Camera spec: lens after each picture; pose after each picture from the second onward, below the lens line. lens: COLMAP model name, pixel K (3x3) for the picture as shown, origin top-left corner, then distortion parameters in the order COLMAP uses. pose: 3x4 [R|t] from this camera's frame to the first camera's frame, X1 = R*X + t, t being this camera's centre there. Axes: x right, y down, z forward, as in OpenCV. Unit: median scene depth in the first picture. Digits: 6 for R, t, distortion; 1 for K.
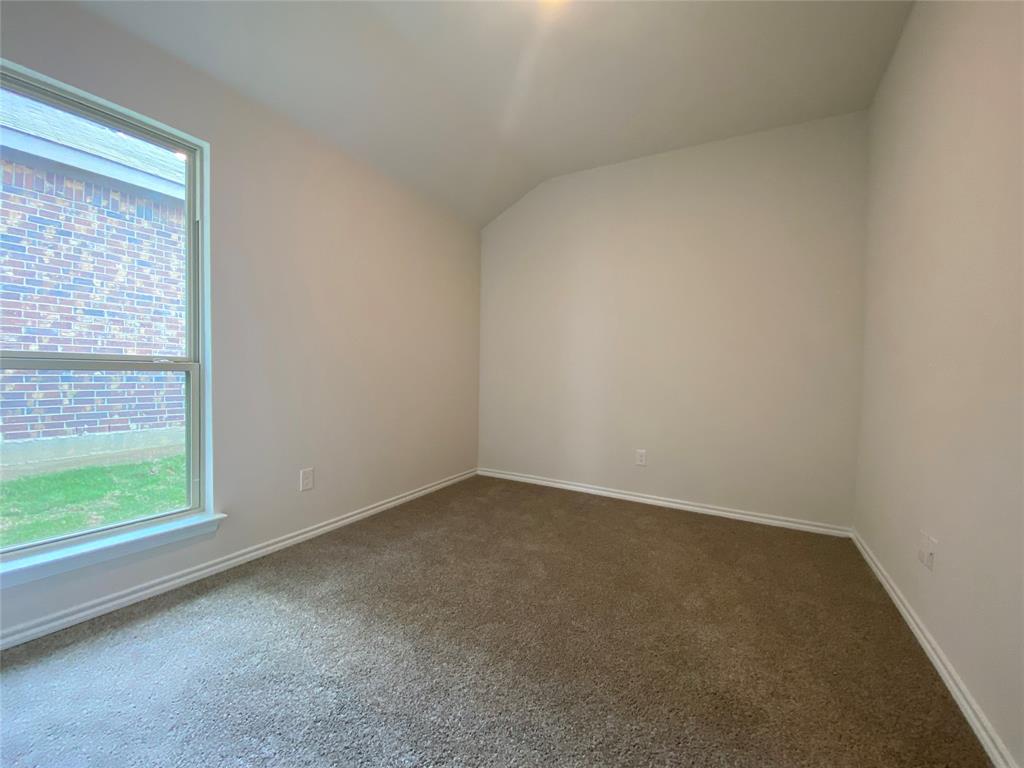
lens RADIAL K [[416.5, 0, 520.8], [0, 416.5, 390.9], [0, 0, 1]] dist [-0.004917, -0.005218]
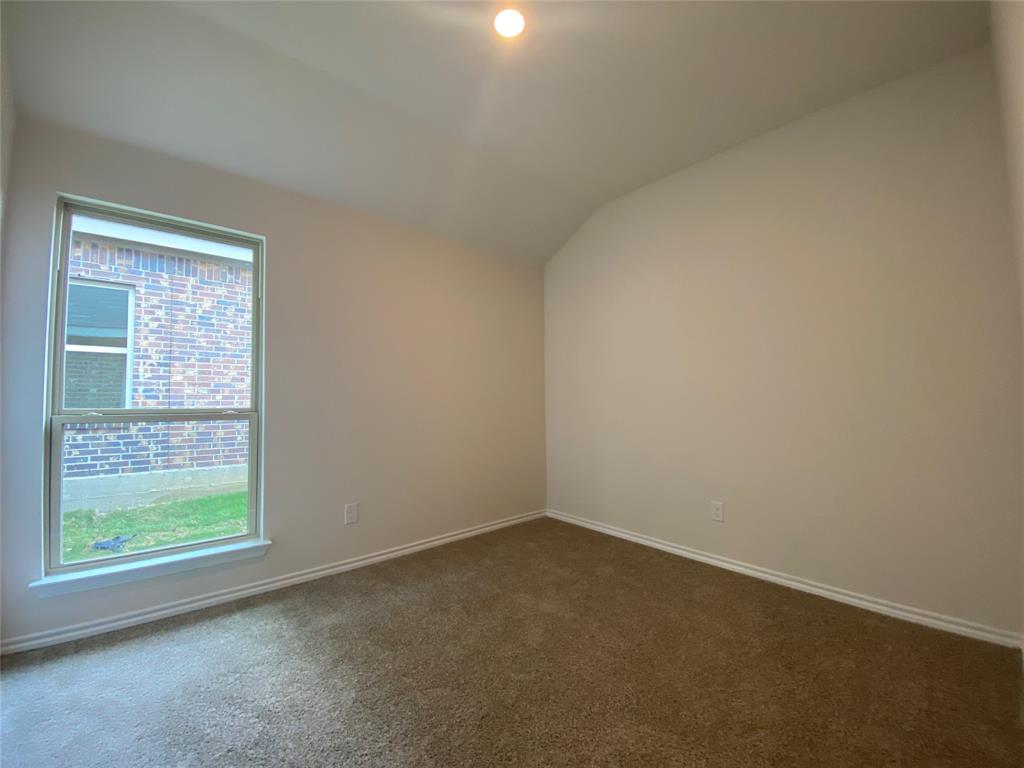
lens RADIAL K [[427.0, 0, 516.0], [0, 427.0, 388.0], [0, 0, 1]] dist [-0.003271, -0.002407]
pose [[0.933791, -0.038395, -0.355753, 0.255586], [0.011290, 0.996893, -0.077956, -0.021815], [0.357640, 0.068778, 0.931323, 0.066529]]
